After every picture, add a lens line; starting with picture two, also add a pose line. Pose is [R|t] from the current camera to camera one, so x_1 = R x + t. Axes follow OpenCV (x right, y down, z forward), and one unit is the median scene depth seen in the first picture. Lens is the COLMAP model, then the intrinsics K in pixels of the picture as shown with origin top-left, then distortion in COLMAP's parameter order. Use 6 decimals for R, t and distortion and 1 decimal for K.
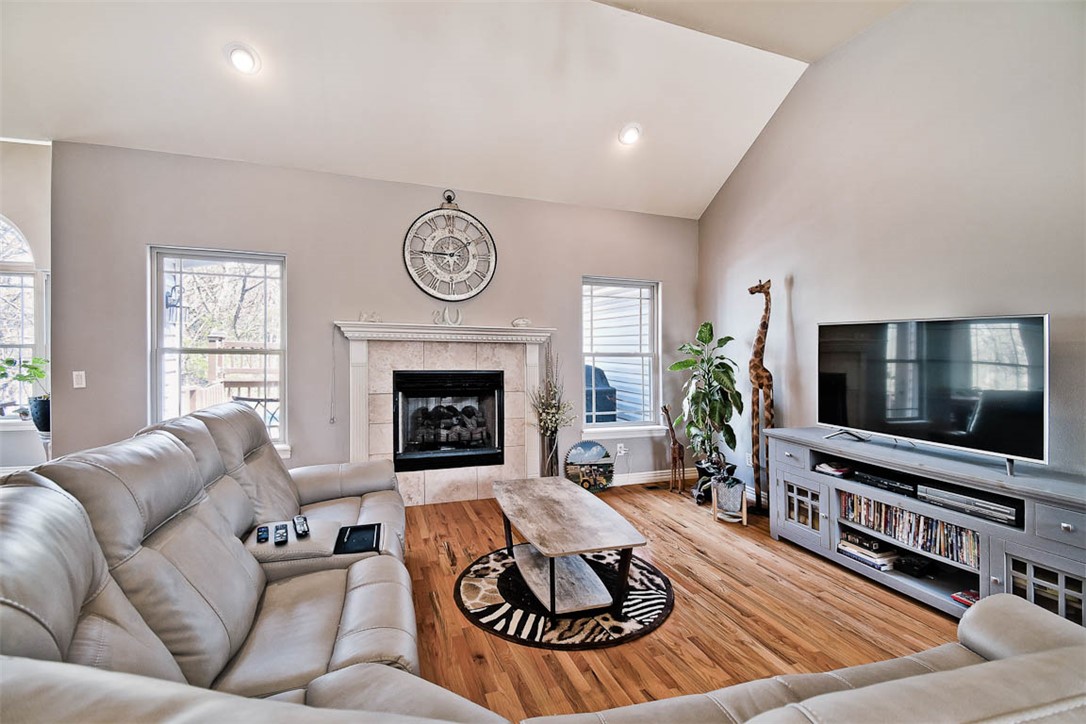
lens RADIAL K [[492.7, 0, 599.1], [0, 492.7, 359.1], [0, 0, 1]] dist [-0.000740, -0.000396]
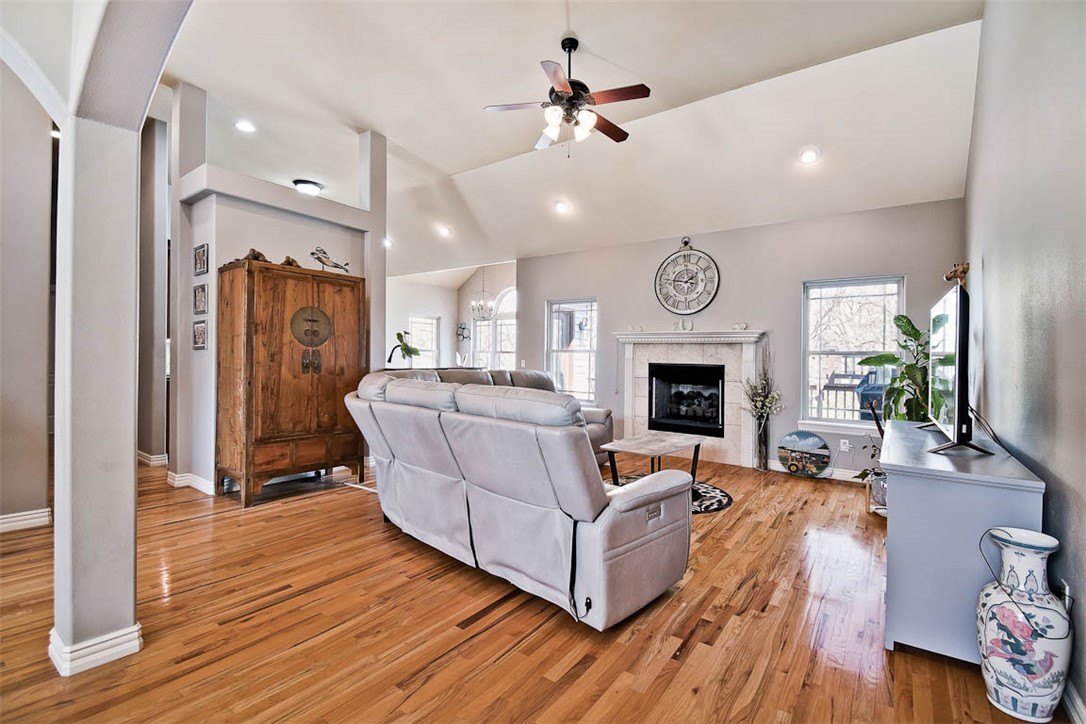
lens RADIAL K [[495.9, 0, 536.3], [0, 495.9, 364.5], [0, 0, 1]] dist [-0.000287, 0.000073]
pose [[0.527257, 0.005395, -0.849689, 0.752333], [-0.028112, 0.999543, -0.011098, 0.058333], [0.849241, 0.029738, 0.527167, -0.120280]]
